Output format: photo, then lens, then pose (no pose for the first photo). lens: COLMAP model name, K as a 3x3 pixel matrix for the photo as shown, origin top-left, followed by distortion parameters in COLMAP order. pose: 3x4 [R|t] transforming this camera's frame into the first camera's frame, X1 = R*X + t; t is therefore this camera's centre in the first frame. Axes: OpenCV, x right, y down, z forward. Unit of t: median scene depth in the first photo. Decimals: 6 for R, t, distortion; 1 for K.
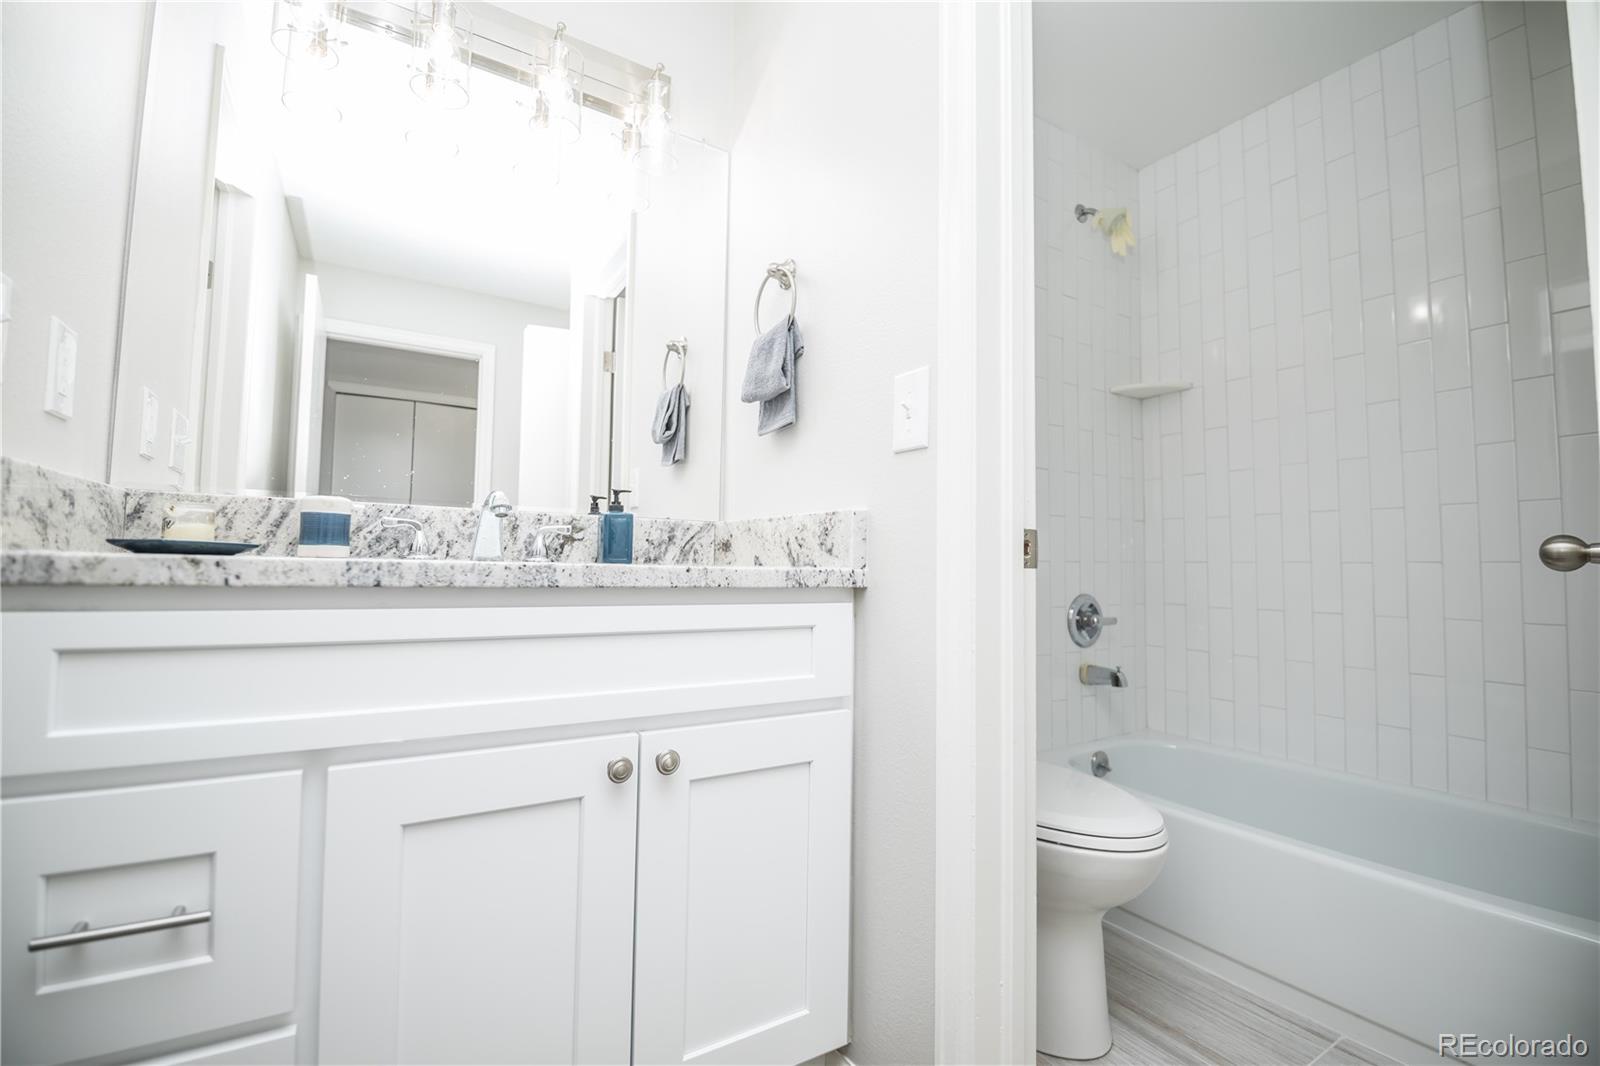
lens RADIAL K [[682.6, 0, 804.2], [0, 682.6, 537.1], [0, 0, 1]] dist [-0.001198, -0.009806]
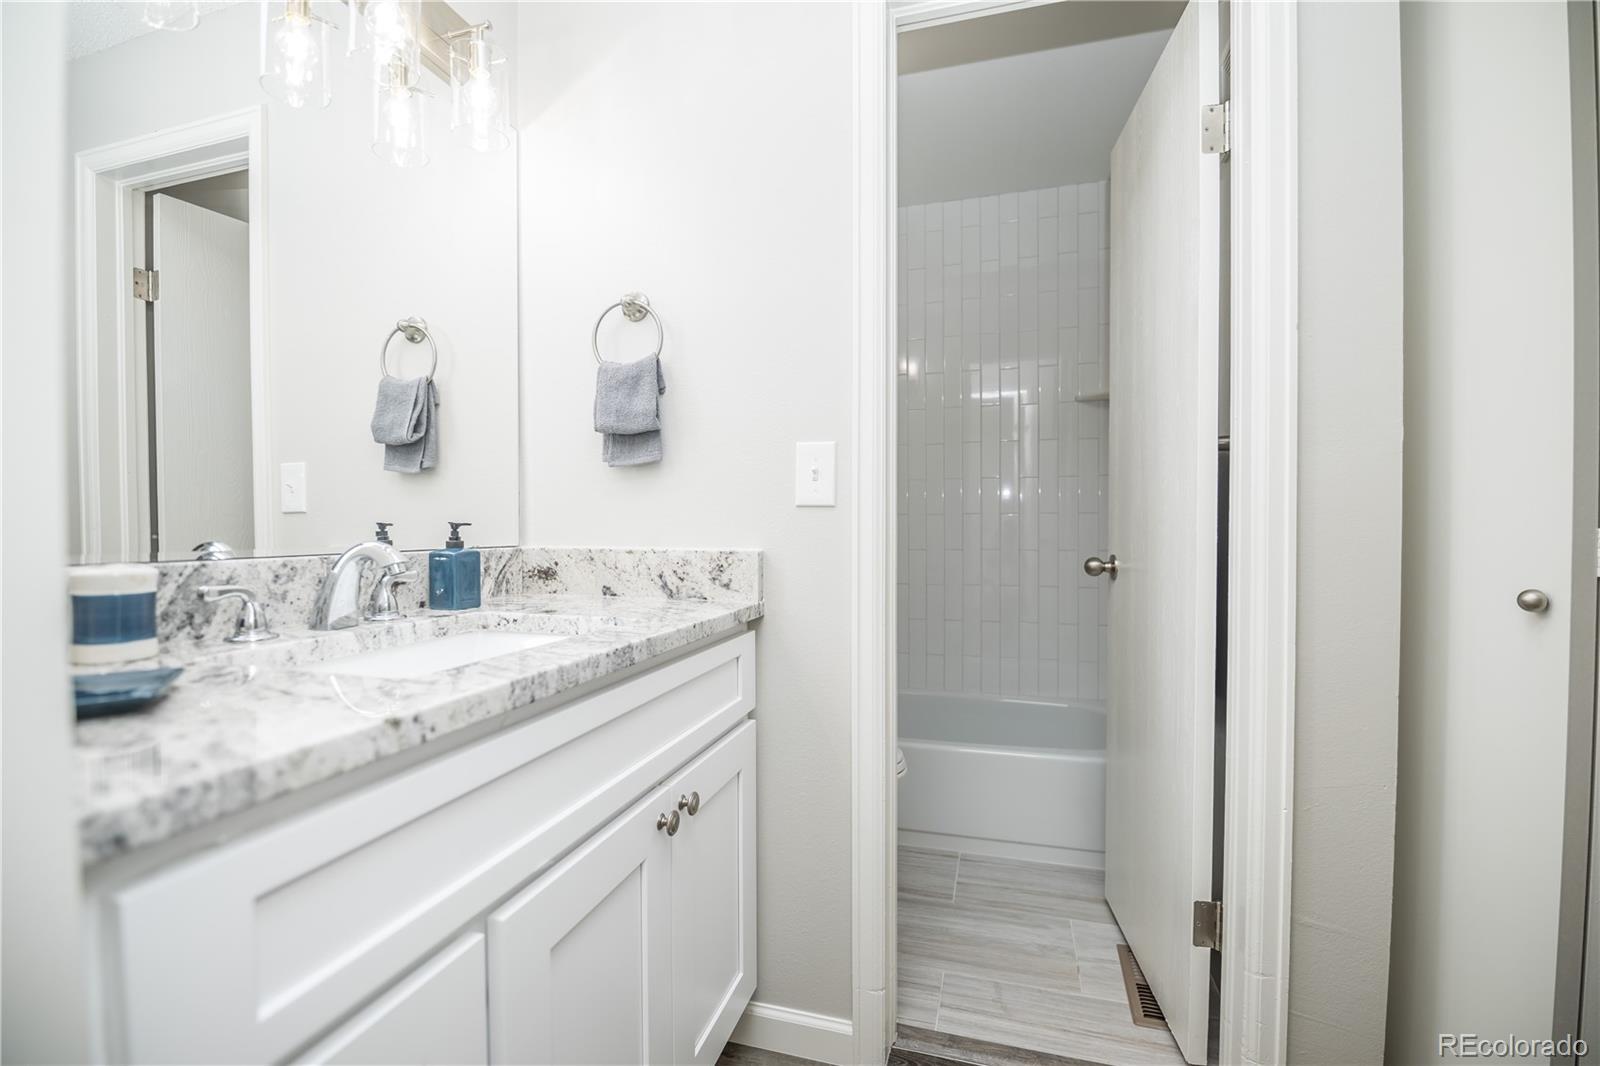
lens RADIAL K [[682.6, 0, 804.2], [0, 682.6, 537.1], [0, 0, 1]] dist [-0.001198, -0.009806]
pose [[0.742246, -0.031774, 0.669374, -0.582739], [-0.015058, 0.997832, 0.064062, -0.125954], [-0.669958, -0.057629, 0.740159, 0.070984]]
